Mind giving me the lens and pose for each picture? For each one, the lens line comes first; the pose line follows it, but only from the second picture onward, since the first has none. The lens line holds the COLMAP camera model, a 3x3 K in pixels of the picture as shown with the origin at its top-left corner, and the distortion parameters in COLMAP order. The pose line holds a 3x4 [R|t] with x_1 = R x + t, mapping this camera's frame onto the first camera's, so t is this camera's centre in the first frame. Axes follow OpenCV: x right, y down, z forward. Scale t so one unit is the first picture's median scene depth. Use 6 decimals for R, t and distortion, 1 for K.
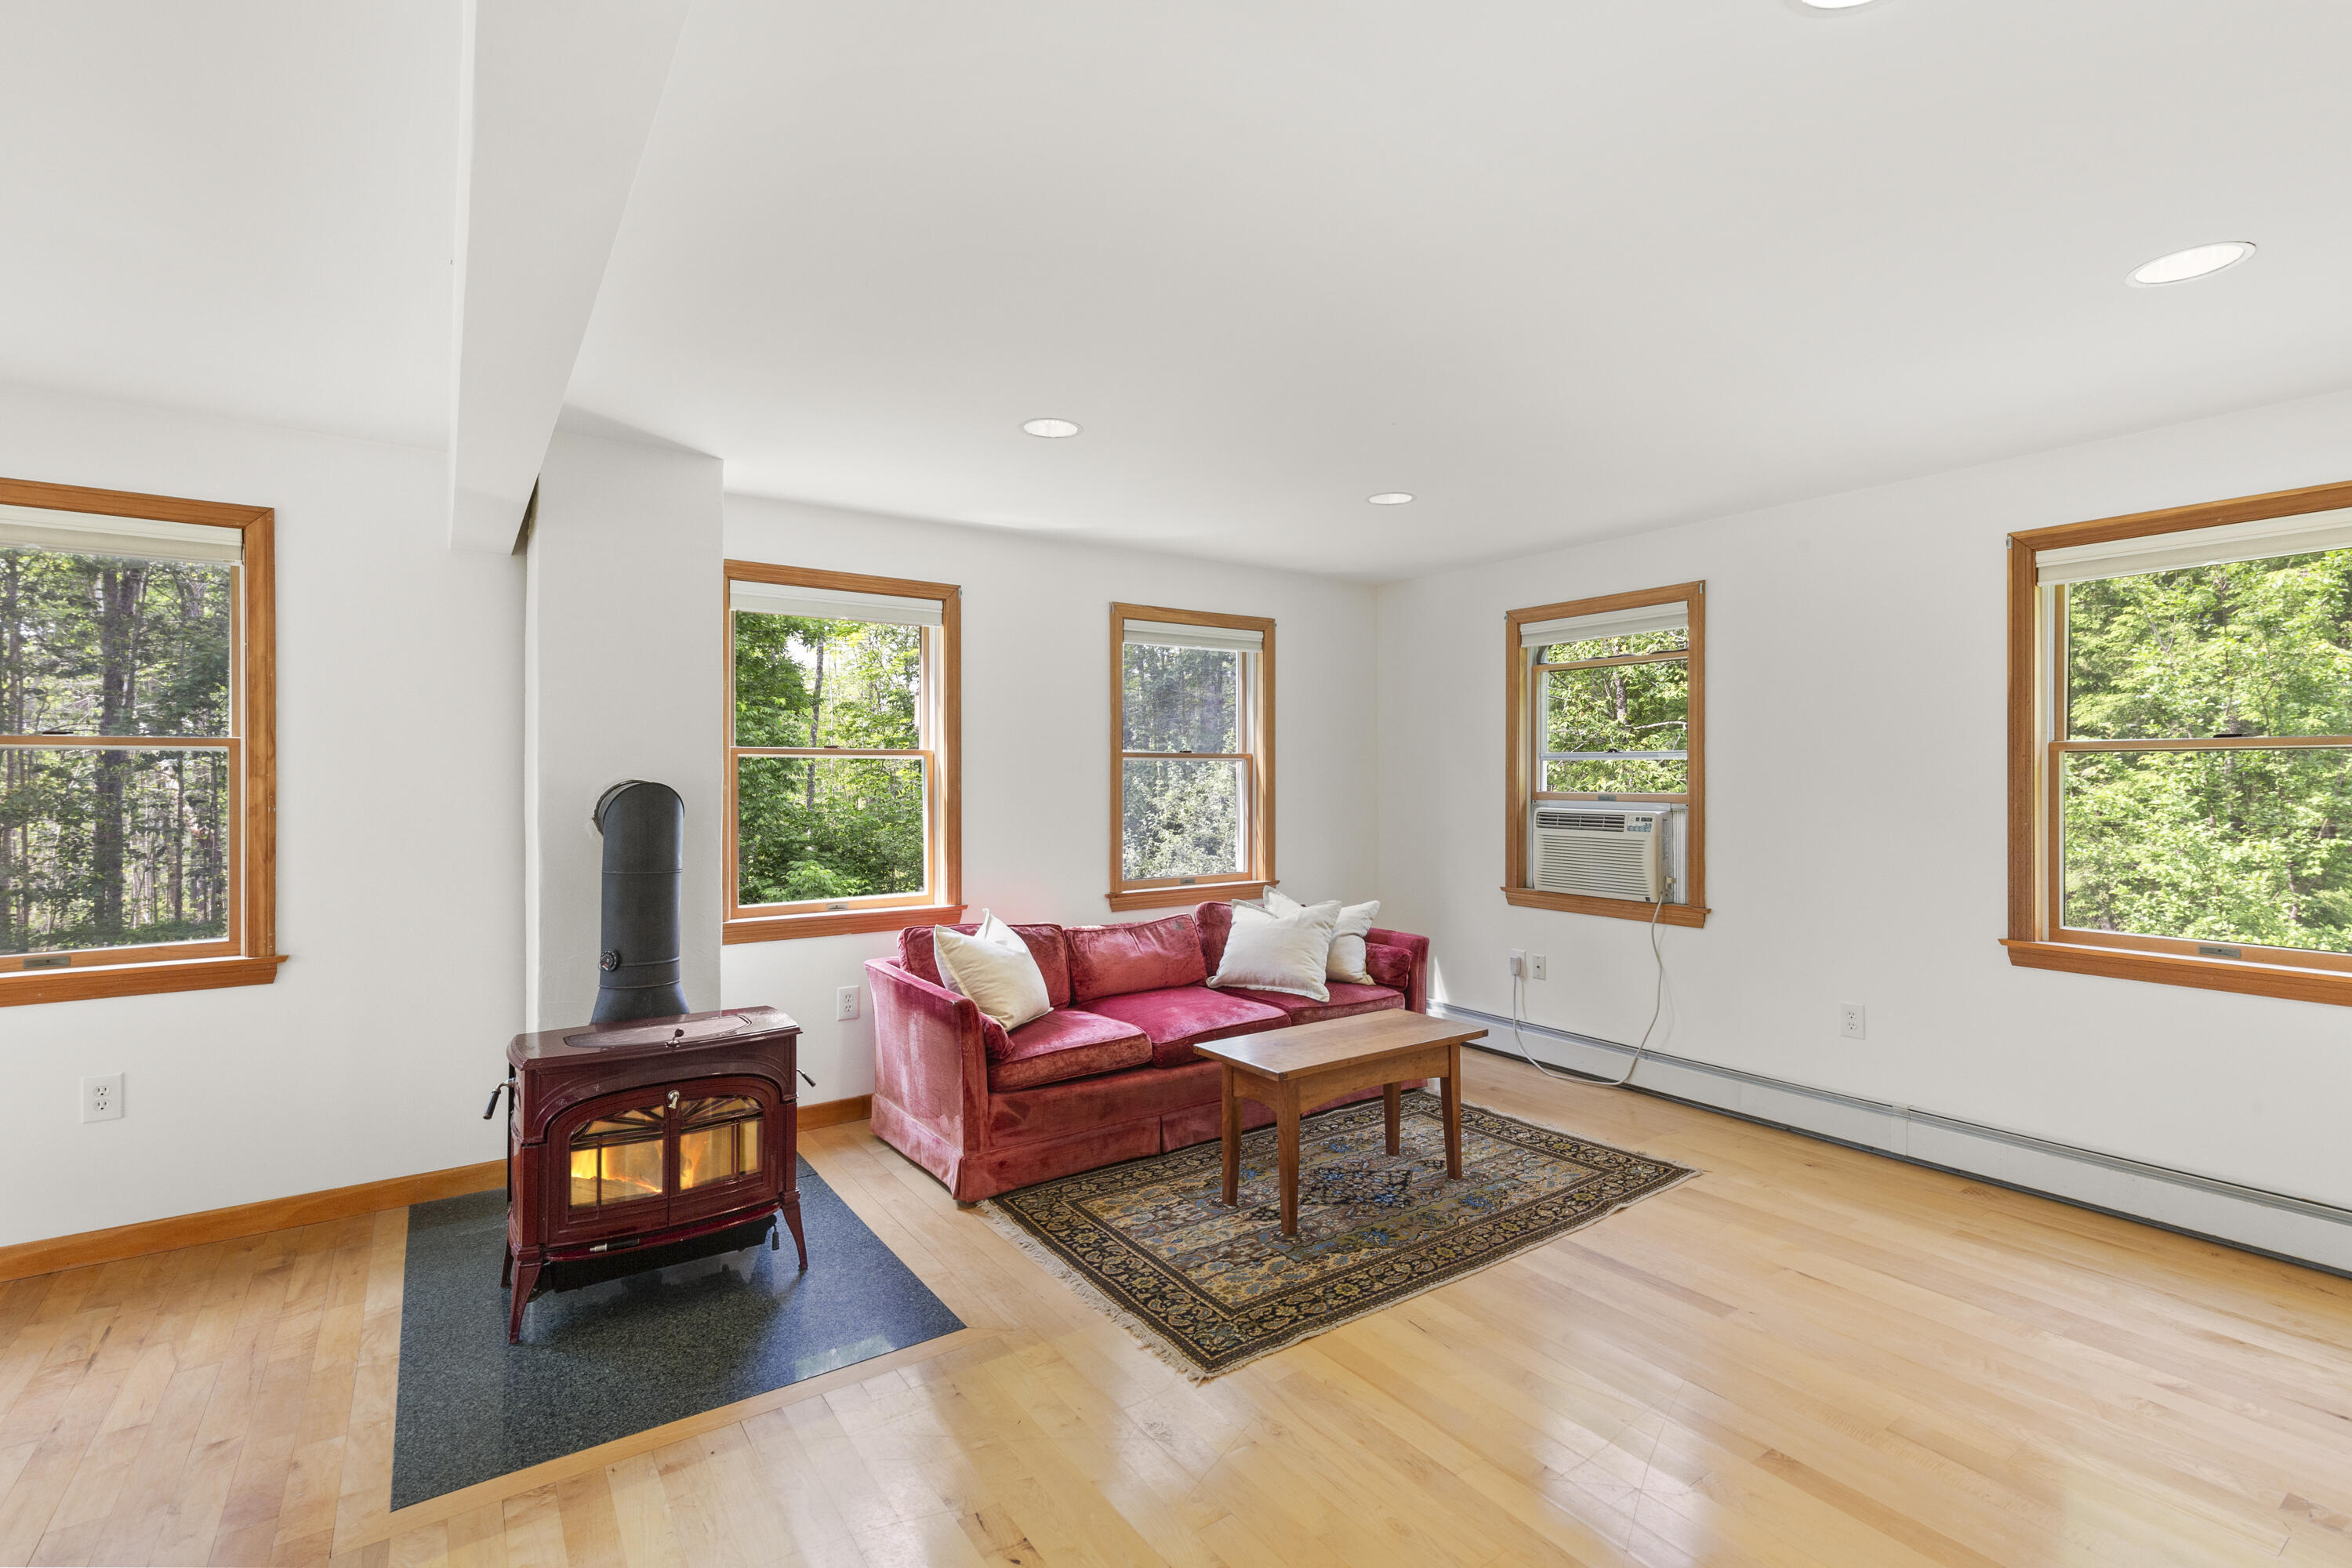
lens RADIAL K [[1129.6, 0, 1179.8], [0, 1129.6, 779.0], [0, 0, 1]] dist [0.001986, 0.000244]
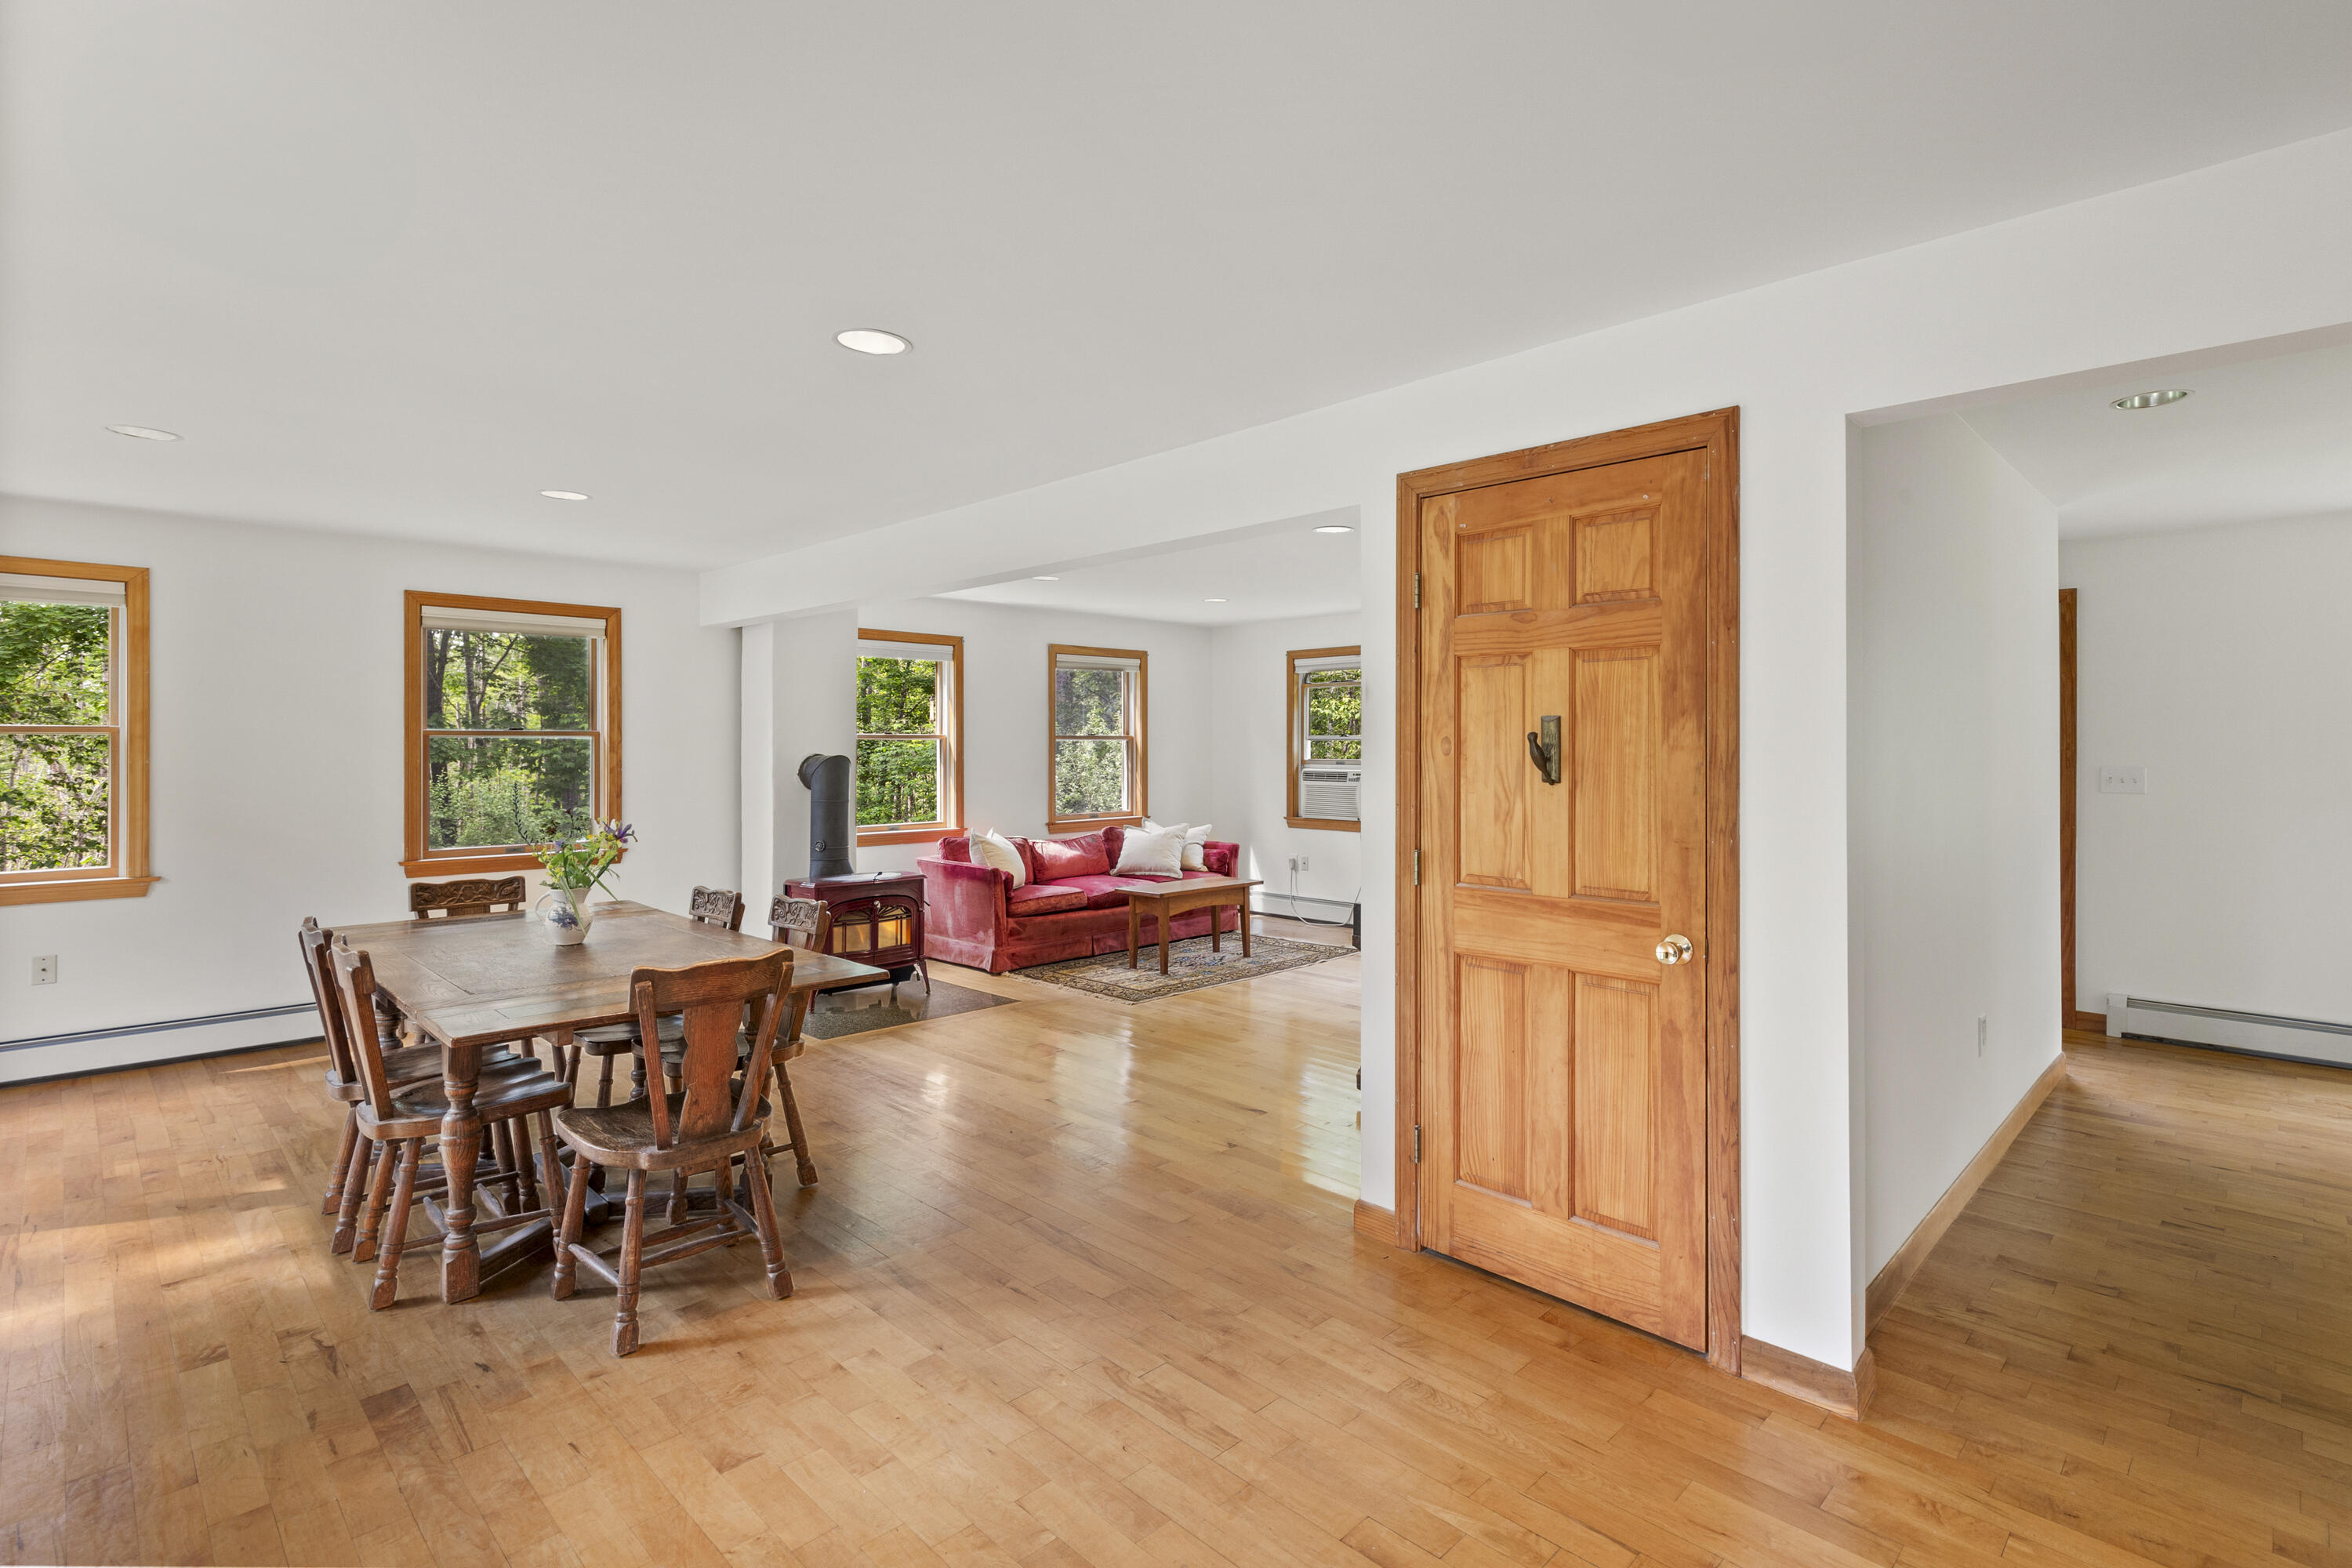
lens RADIAL K [[1129.6, 0, 1179.8], [0, 1129.6, 779.0], [0, 0, 1]] dist [0.001986, 0.000244]
pose [[0.990887, -0.004443, 0.134621, -0.115543], [0.000875, 0.999647, 0.026549, -0.005508], [-0.134691, -0.026189, 0.990541, -0.792164]]
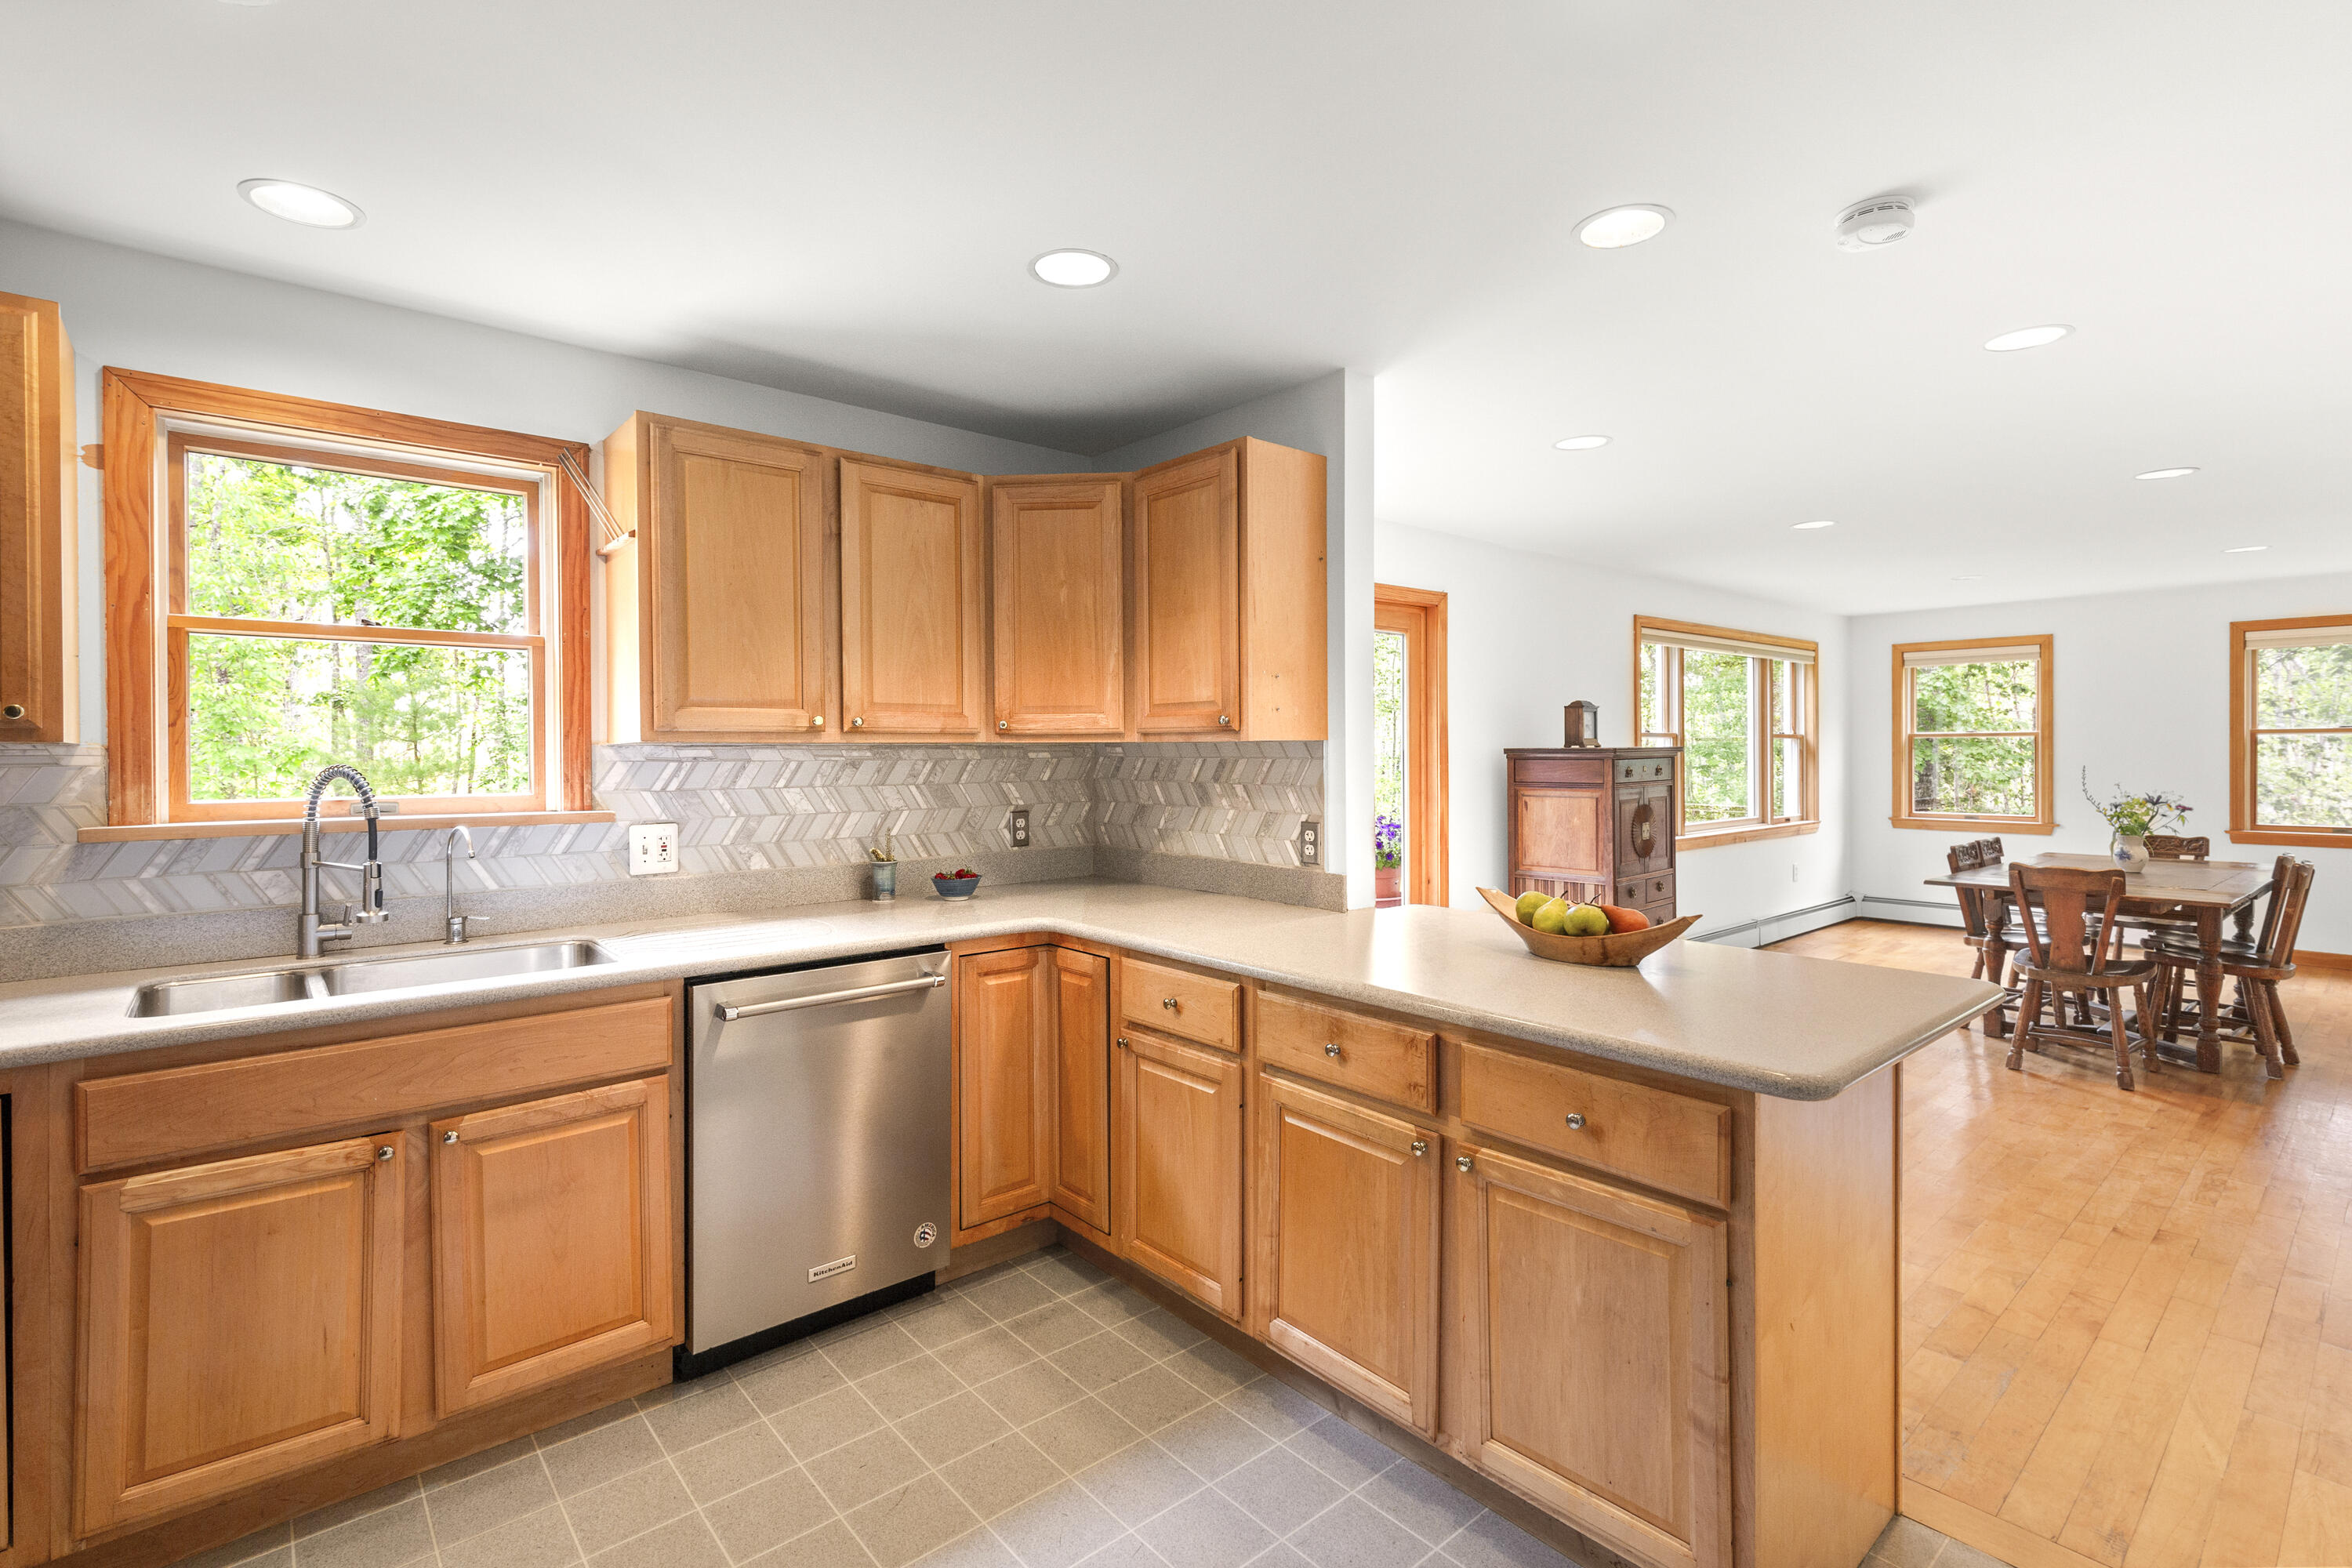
lens RADIAL K [[1079.5, 0, 1170.4], [0, 1079.5, 758.3], [0, 0, 1]] dist [0.002369, 0.000379]
pose [[0.046869, 0.006554, -0.998880, 0.782106], [0.010297, 0.999922, 0.007044, -0.011765], [0.998848, -0.010616, 0.046798, -1.071789]]
